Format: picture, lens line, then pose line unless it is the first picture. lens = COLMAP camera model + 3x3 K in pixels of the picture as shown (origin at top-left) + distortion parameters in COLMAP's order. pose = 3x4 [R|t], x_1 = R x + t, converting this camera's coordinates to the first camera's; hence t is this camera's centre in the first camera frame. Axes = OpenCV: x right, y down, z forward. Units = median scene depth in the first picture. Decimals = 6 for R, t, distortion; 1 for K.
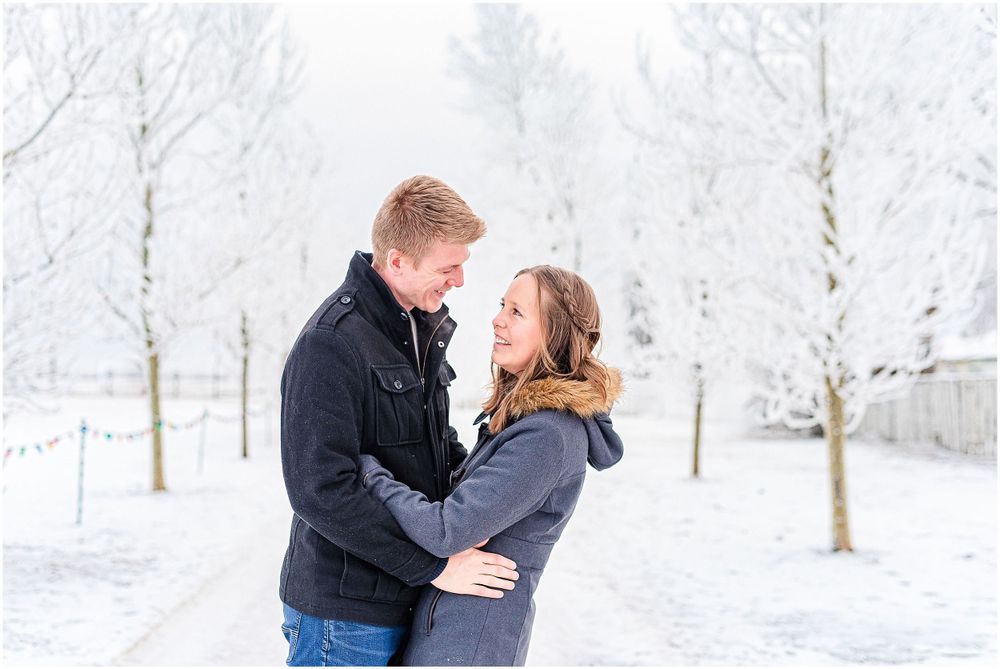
lens RADIAL K [[1397.0, 0, 491.8], [0, 1397.0, 460.0], [0, 0, 1]] dist [-0.006585, 0.016751]
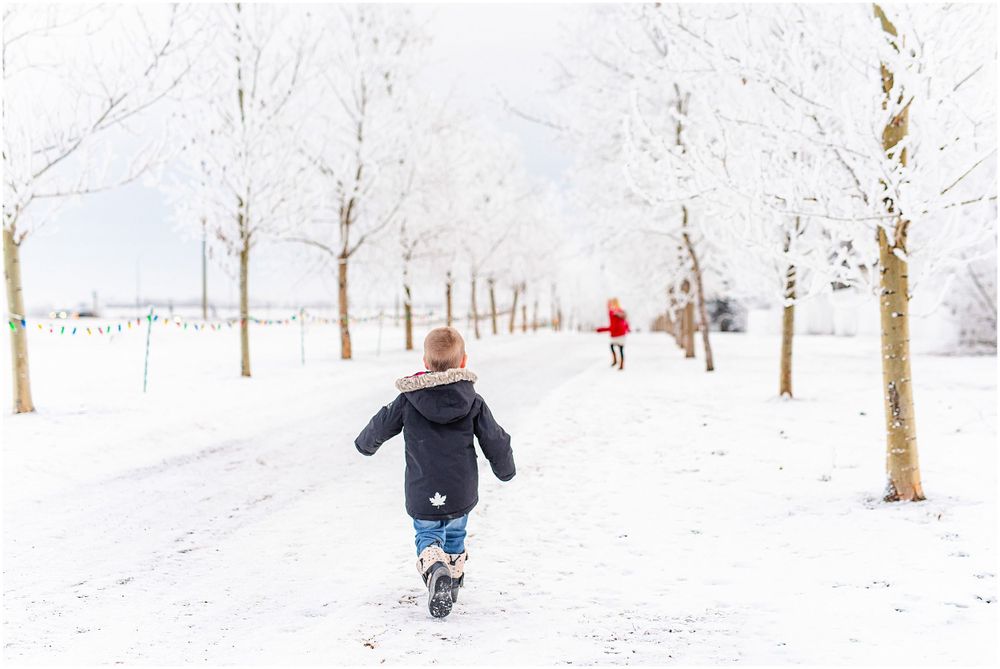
lens RADIAL K [[1495.2, 0, 499.9], [0, 1495.2, 455.3], [0, 0, 1]] dist [0.004099, 0.062561]
pose [[0.990332, 0.001522, -0.138712, 0.155820], [0.004394, 0.999094, 0.042332, 0.014188], [0.138651, -0.042532, 0.989428, 0.275732]]
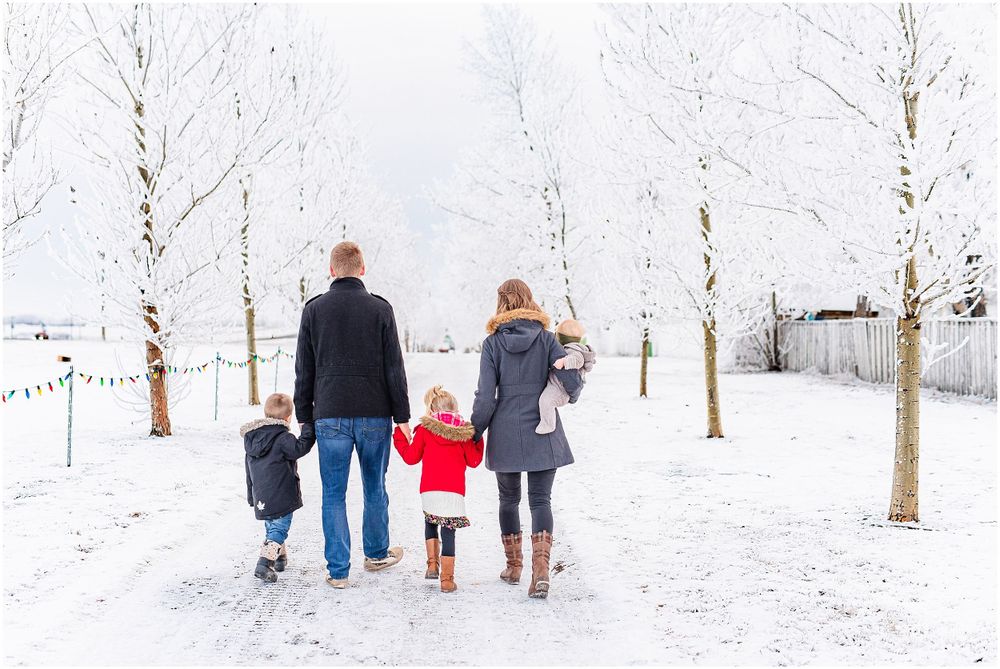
lens RADIAL K [[1368.6, 0, 480.7], [0, 1368.6, 459.8], [0, 0, 1]] dist [0.005615, 0.033845]
pose [[0.999677, -0.004694, -0.024983, 0.033127], [0.005720, 0.999136, 0.041159, 0.026650], [0.024768, -0.041289, 0.998840, -0.472046]]
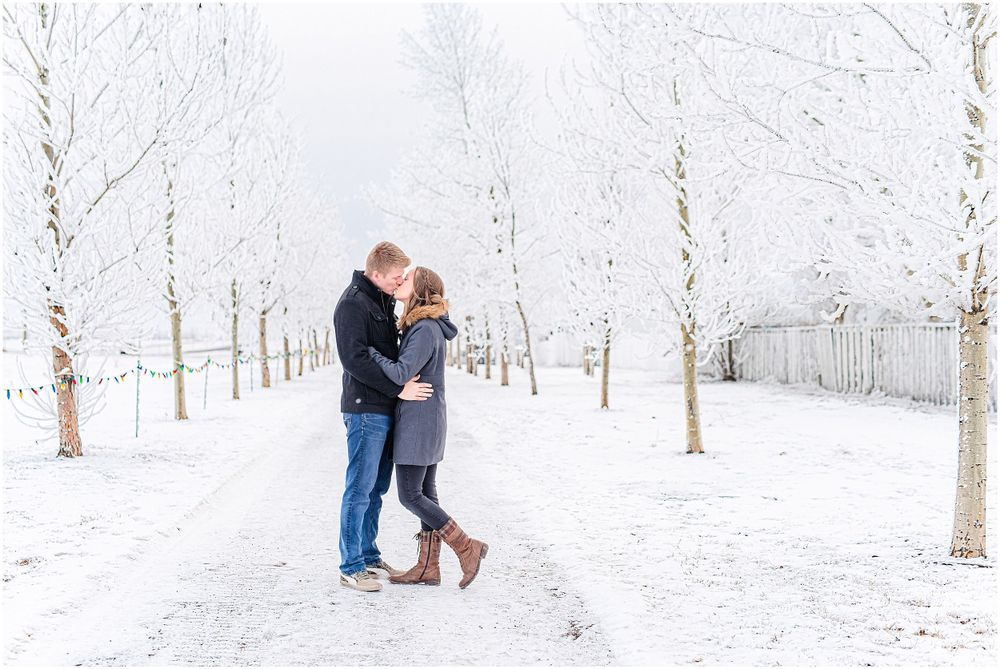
lens RADIAL K [[1374.2, 0, 482.2], [0, 1374.2, 459.8], [0, 0, 1]] dist [0.002369, -0.014236]
pose [[0.999637, -0.011478, 0.024366, 0.009217], [0.010682, 0.999413, 0.032557, 0.025567], [-0.024725, -0.032285, 0.999173, -0.329209]]
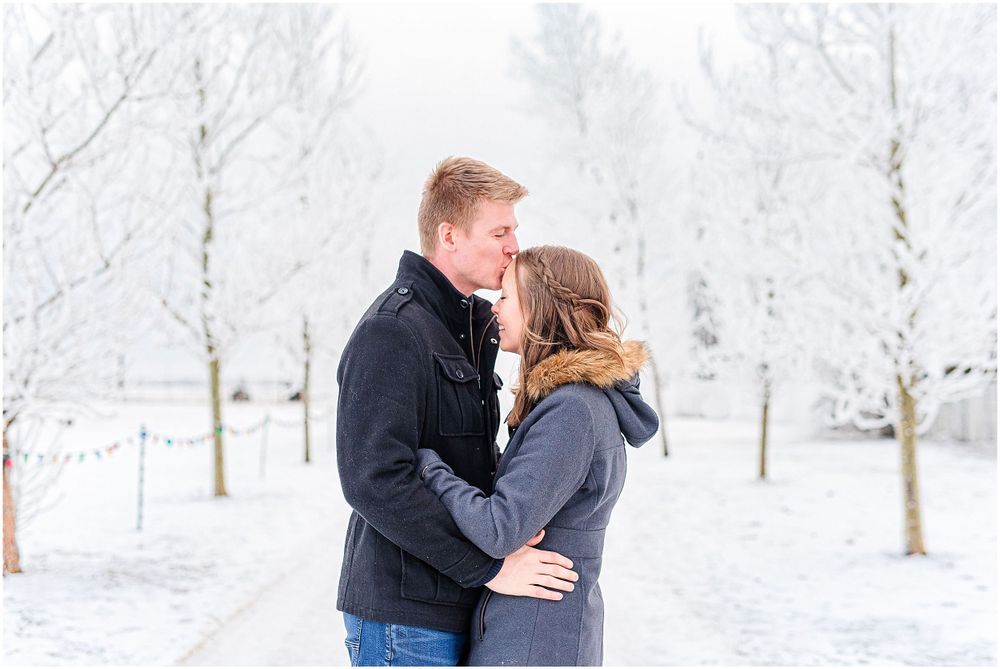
lens RADIAL K [[1400.7, 0, 492.6], [0, 1400.7, 460.0], [0, 0, 1]] dist [-0.001851, 0.002279]
pose [[0.998937, -0.006260, -0.045679, 0.001866], [0.006134, 0.999977, -0.002896, 0.000246], [0.045696, 0.002613, 0.998952, 0.012408]]
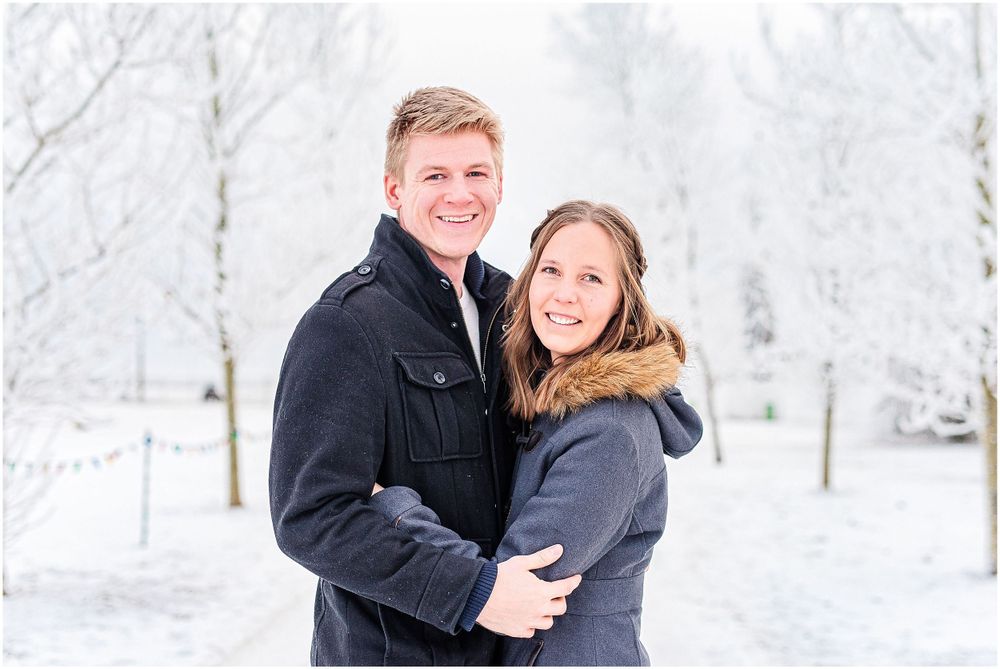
lens RADIAL K [[1476.9, 0, 502.2], [0, 1476.9, 461.0], [0, 0, 1]] dist [-0.006447, 0.078654]
pose [[0.997847, -0.005377, -0.065371, -0.000350], [0.005009, 0.999971, -0.005783, -0.002258], [0.065400, 0.005443, 0.997844, 0.053757]]
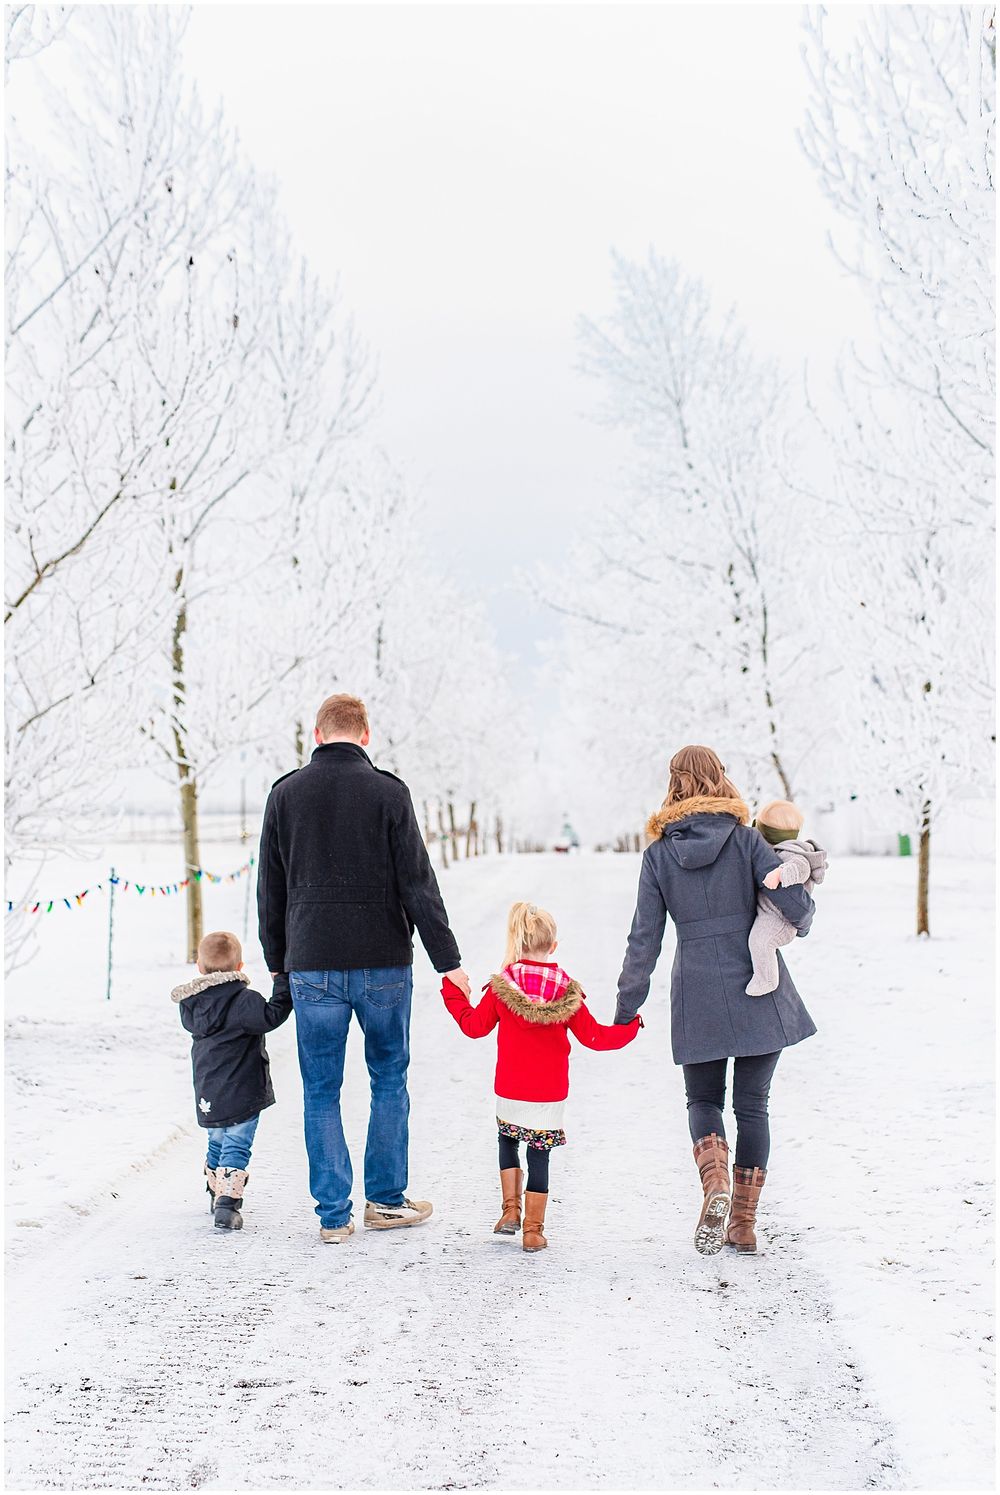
lens RADIAL K [[2208.0, 0, 541.0], [0, 2208.0, 824.2], [0, 0, 1]] dist [-0.006447, 0.078654]
pose [[0.997943, -0.021376, -0.060439, 0.027517], [0.018374, 0.998590, -0.049796, 0.012189], [0.061418, 0.048583, 0.996929, -0.229494]]
